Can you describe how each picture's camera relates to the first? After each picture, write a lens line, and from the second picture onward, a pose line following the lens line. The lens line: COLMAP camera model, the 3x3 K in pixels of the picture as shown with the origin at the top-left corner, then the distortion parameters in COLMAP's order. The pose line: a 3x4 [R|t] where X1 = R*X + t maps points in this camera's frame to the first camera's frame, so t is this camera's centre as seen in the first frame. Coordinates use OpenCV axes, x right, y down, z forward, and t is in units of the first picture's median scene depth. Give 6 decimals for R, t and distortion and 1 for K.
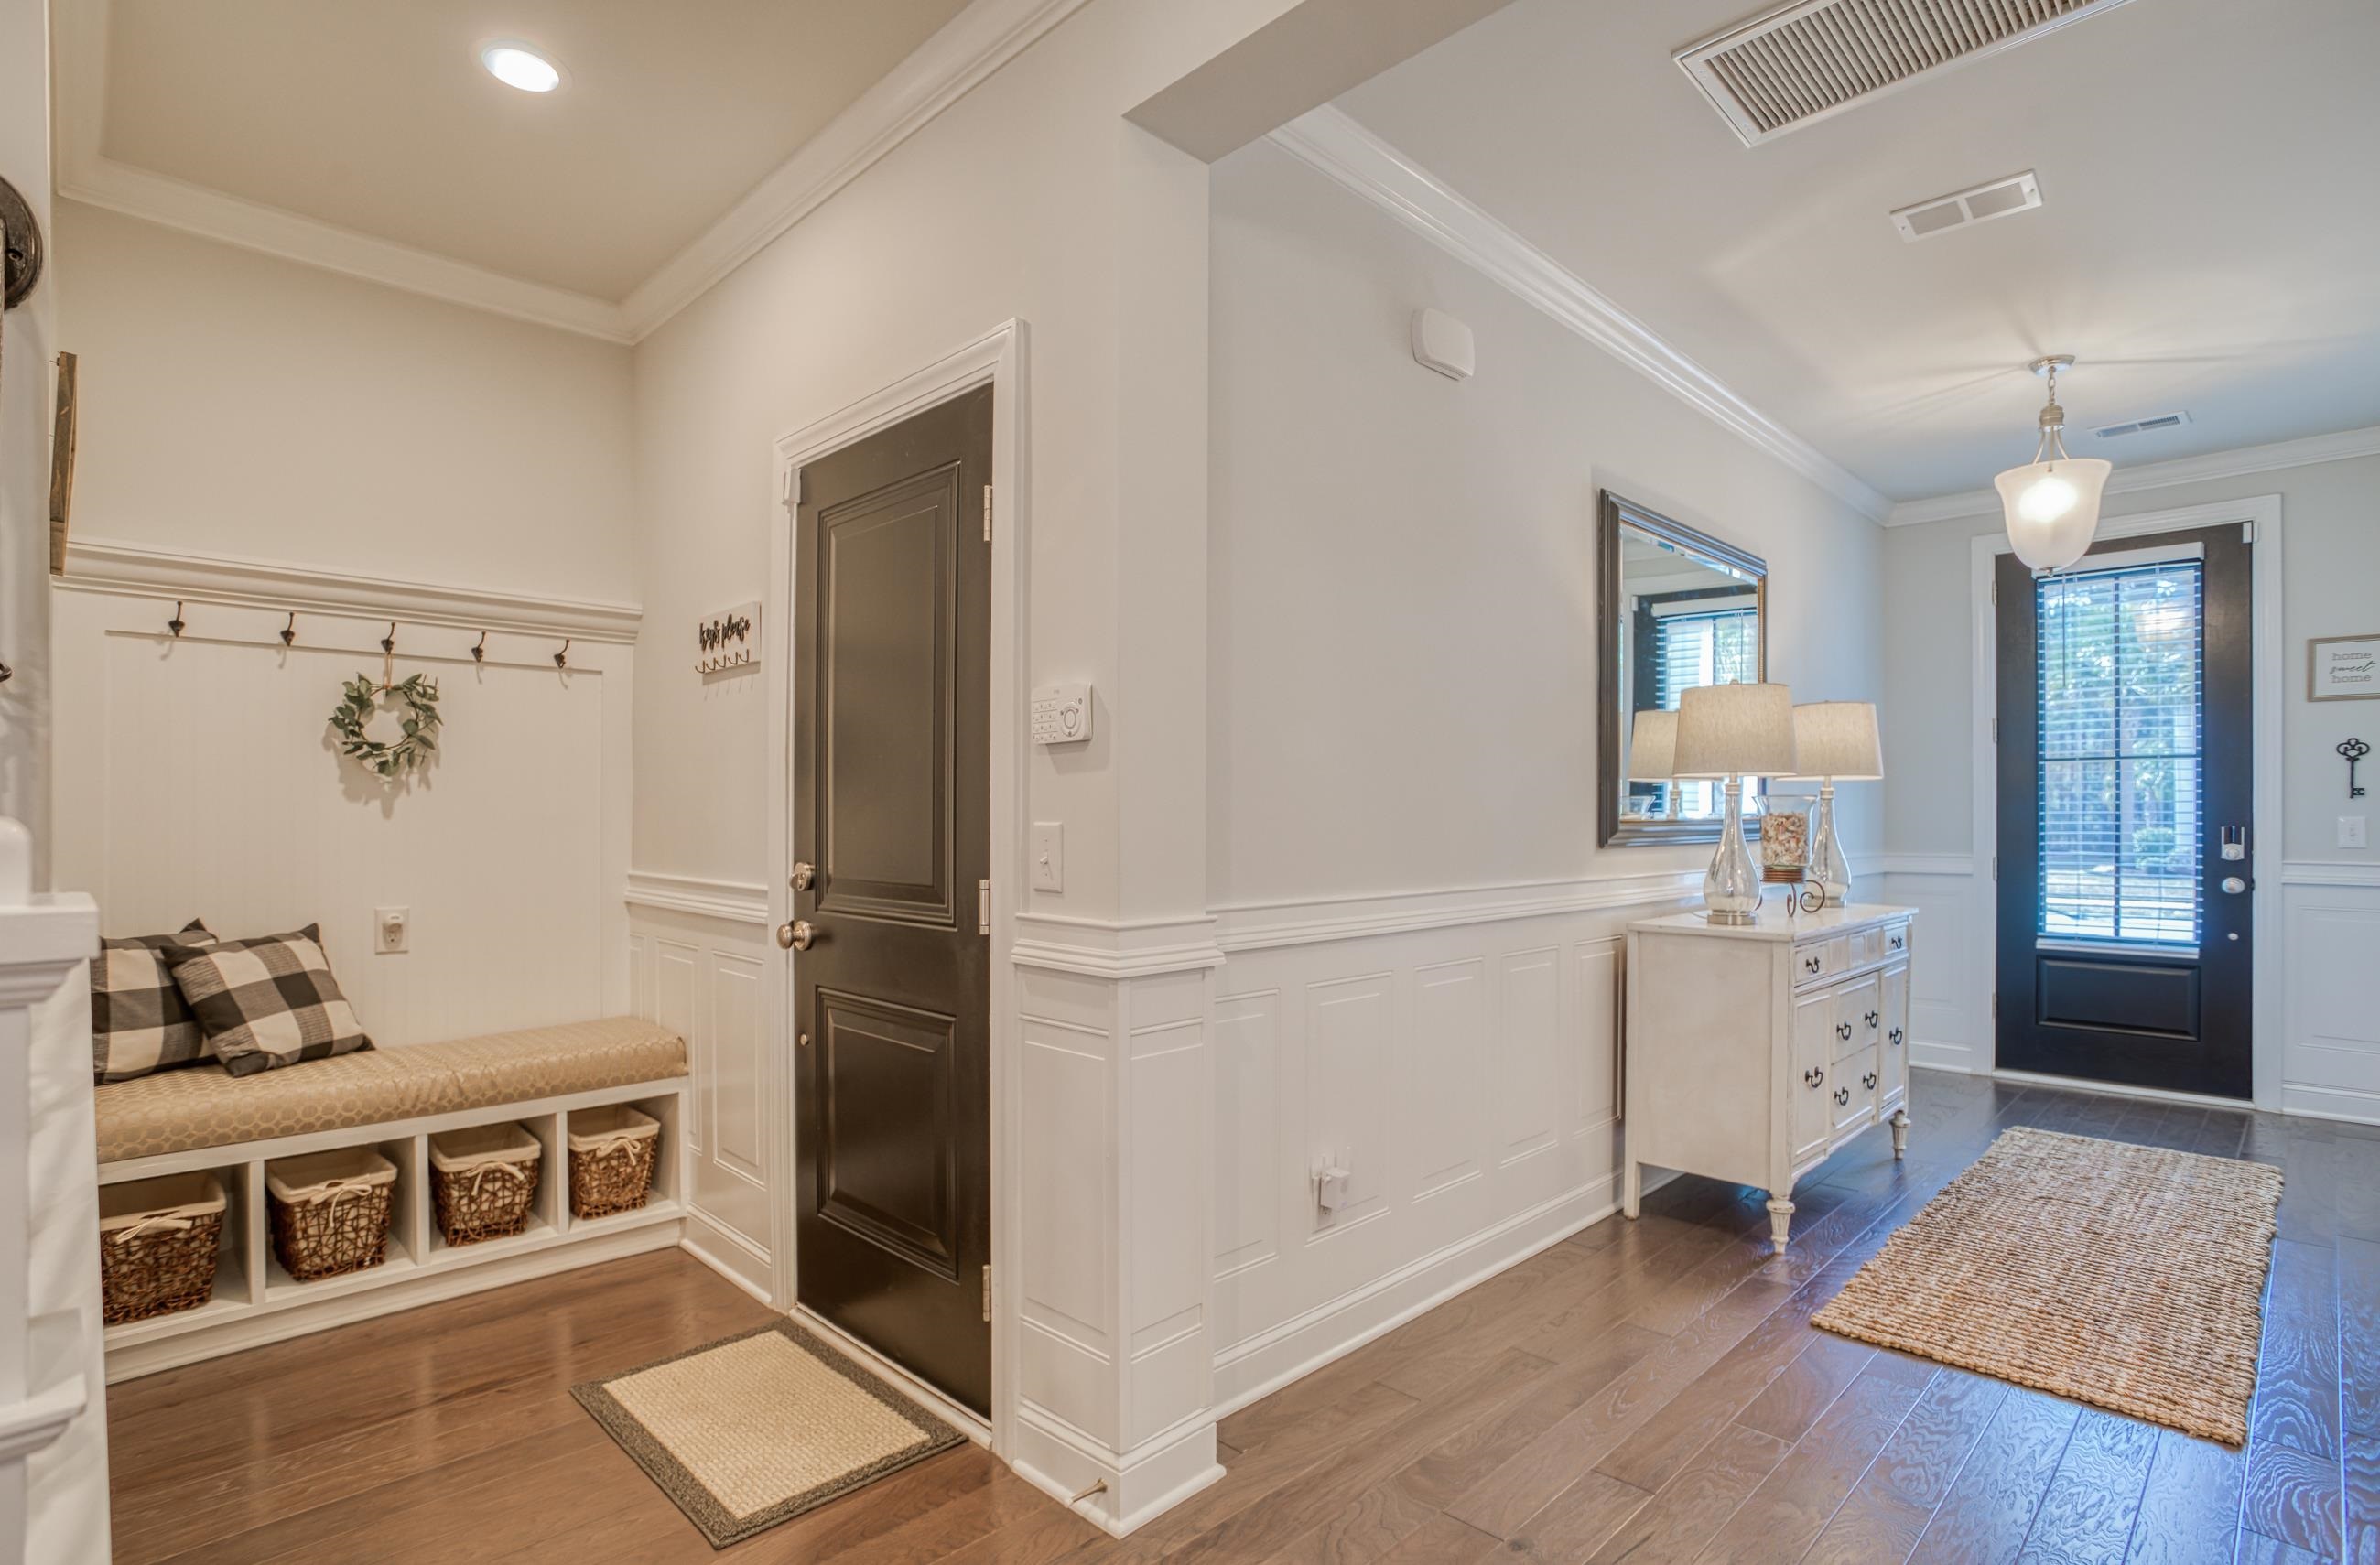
lens RADIAL K [[1153.8, 0, 1185.3], [0, 1153.8, 809.4], [0, 0, 1]] dist [-0.027224, 0.000174]
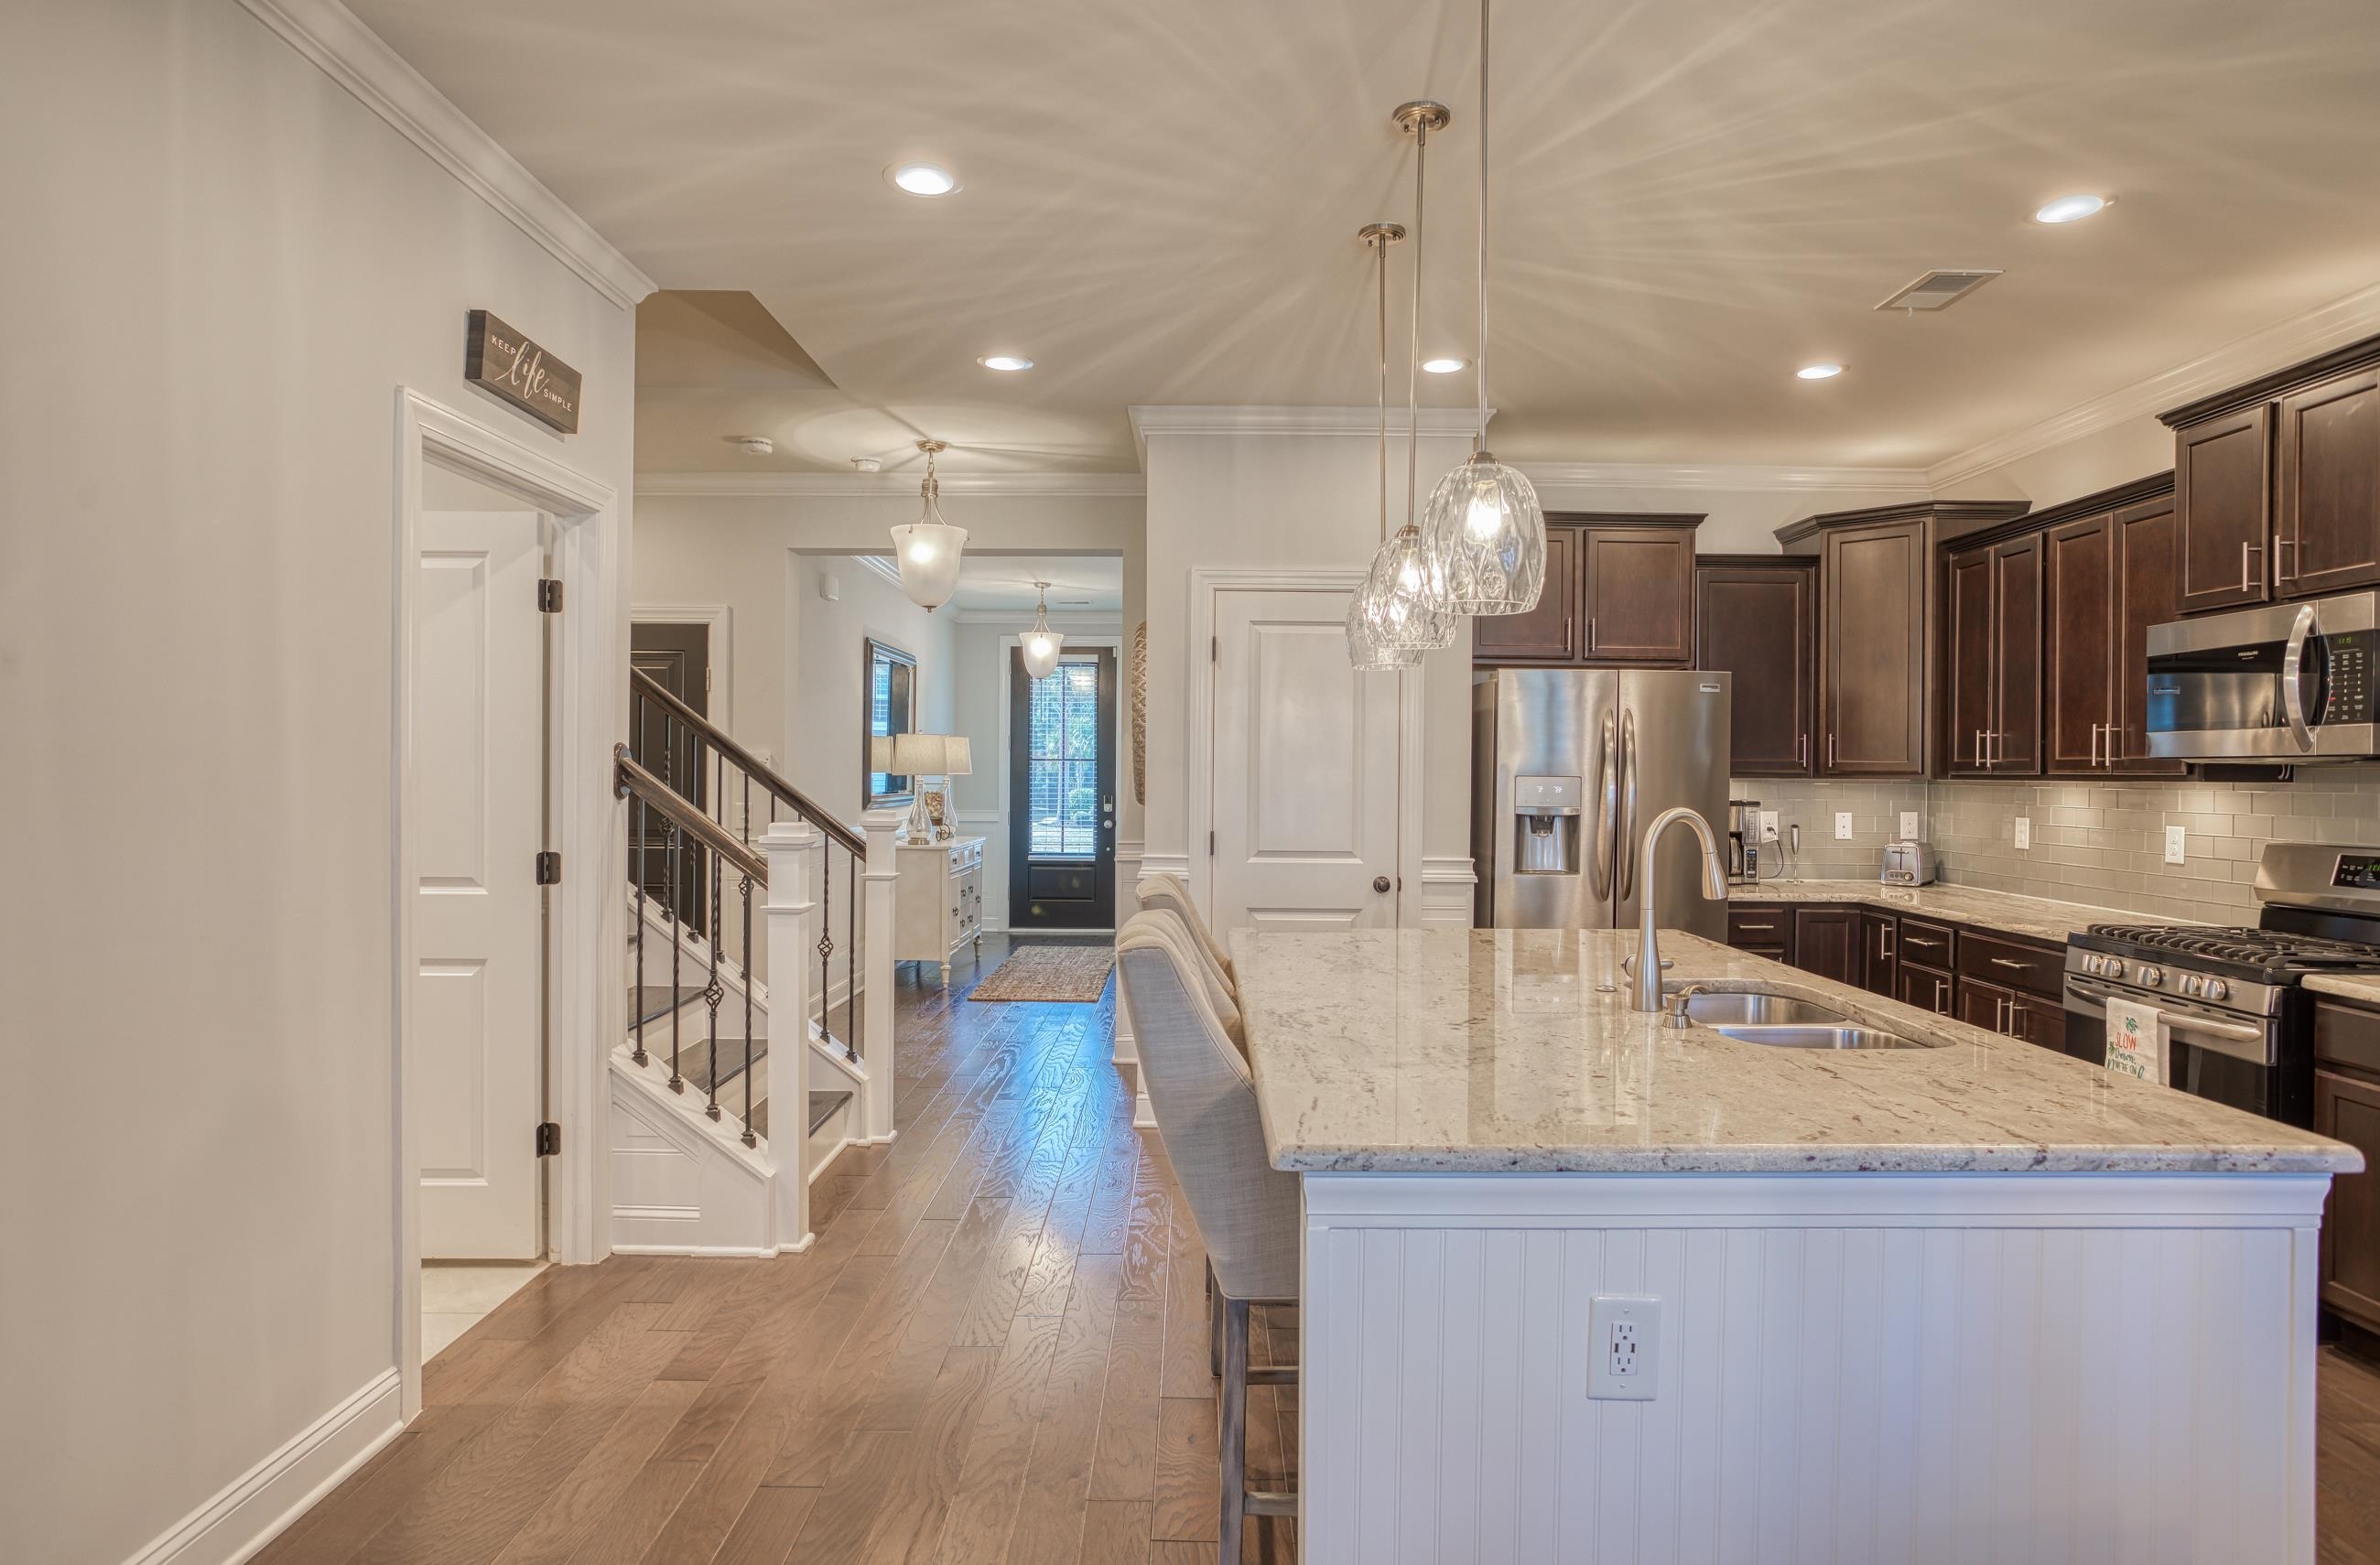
lens RADIAL K [[1314.8, 0, 1190.0], [0, 1314.8, 782.5], [0, 0, 1]] dist [-0.058755, 0.045824]
pose [[0.705403, -0.002328, 0.708803, -0.665460], [-0.006222, 0.999936, 0.009477, -0.032284], [-0.708779, -0.011095, 0.705343, -0.798276]]
